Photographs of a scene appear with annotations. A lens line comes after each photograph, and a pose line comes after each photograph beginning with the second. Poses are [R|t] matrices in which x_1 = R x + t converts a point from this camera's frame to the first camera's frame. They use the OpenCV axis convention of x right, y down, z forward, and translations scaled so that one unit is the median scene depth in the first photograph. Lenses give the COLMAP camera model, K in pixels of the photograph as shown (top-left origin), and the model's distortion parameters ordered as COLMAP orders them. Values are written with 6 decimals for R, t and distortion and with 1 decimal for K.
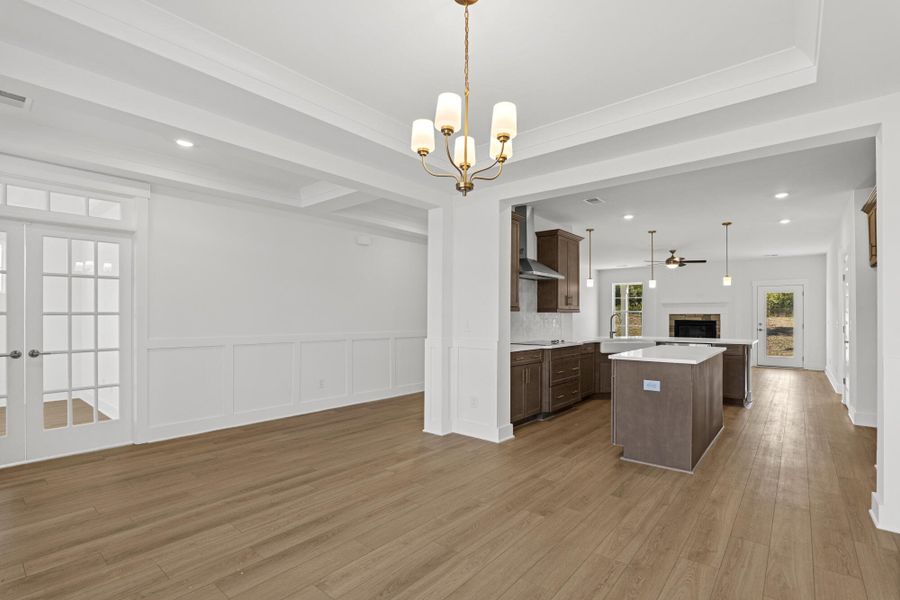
lens RADIAL K [[428.5, 0, 450.9], [0, 428.5, 318.6], [0, 0, 1]] dist [-0.006184, 0.000121]
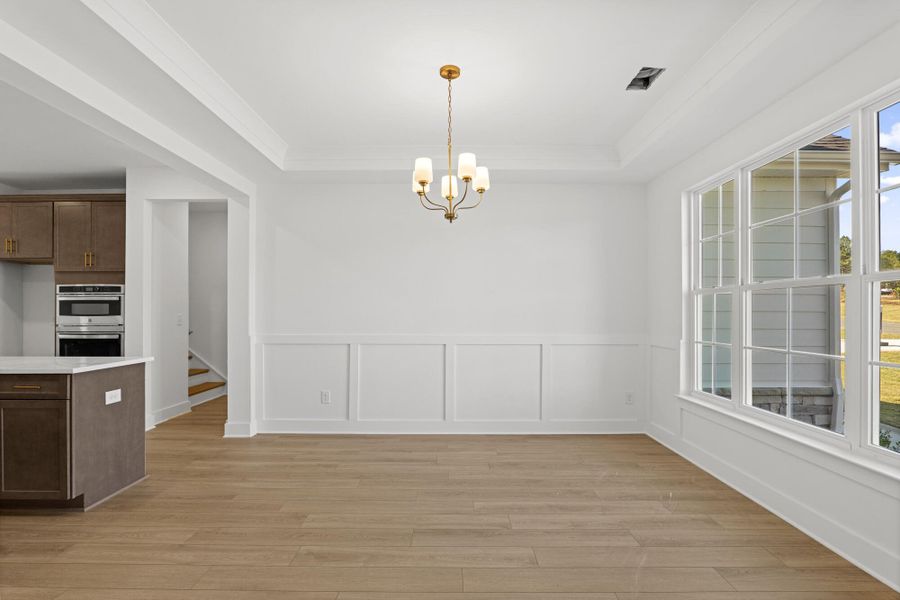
lens RADIAL K [[418.2, 0, 452.5], [0, 418.2, 313.5], [0, 0, 1]] dist [-0.011442, 0.000910]
pose [[-0.642141, -0.000331, 0.766587, -0.474546], [0.001771, 0.999997, 0.001916, -0.000598], [-0.766585, 0.002588, -0.642138, 0.888948]]
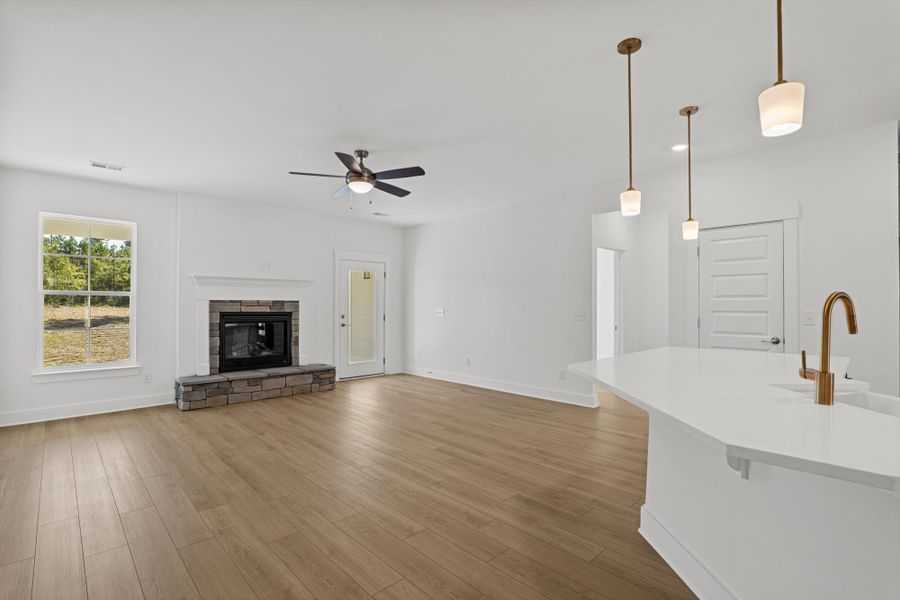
lens RADIAL K [[423.5, 0, 450.0], [0, 423.5, 300.0], [0, 0, 1]] dist [-0.014912, 0.000304]
pose [[0.104977, 0.008996, 0.994434, 0.209400], [0.003380, 0.999950, -0.009402, -0.014328], [-0.994469, 0.004348, 0.104941, 1.914204]]
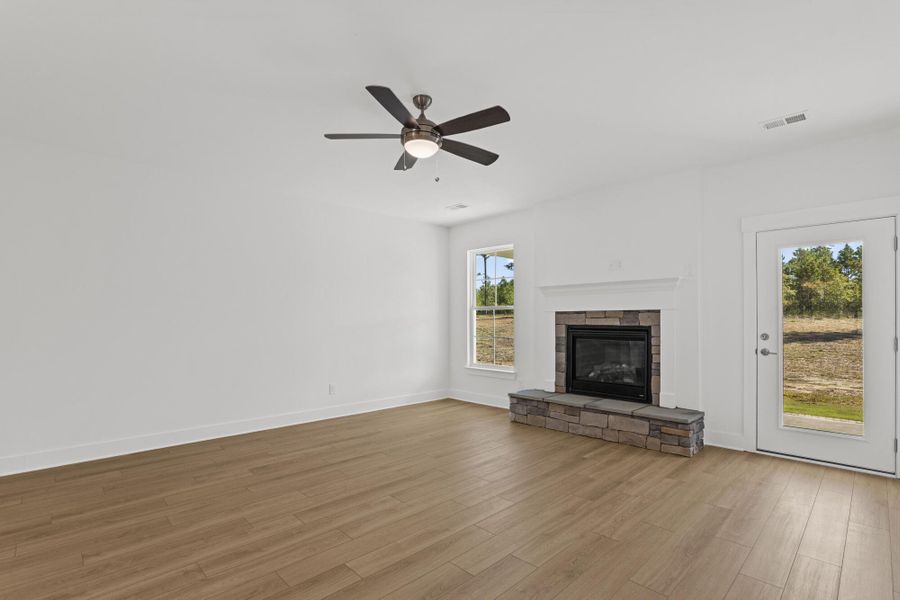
lens RADIAL K [[428.5, 0, 450.9], [0, 428.5, 318.6], [0, 0, 1]] dist [-0.006184, 0.000121]
pose [[0.995423, -0.008226, -0.095208, 1.243271], [0.007679, 0.999952, -0.006111, -0.003770], [0.095254, 0.005352, 0.995439, 1.545152]]
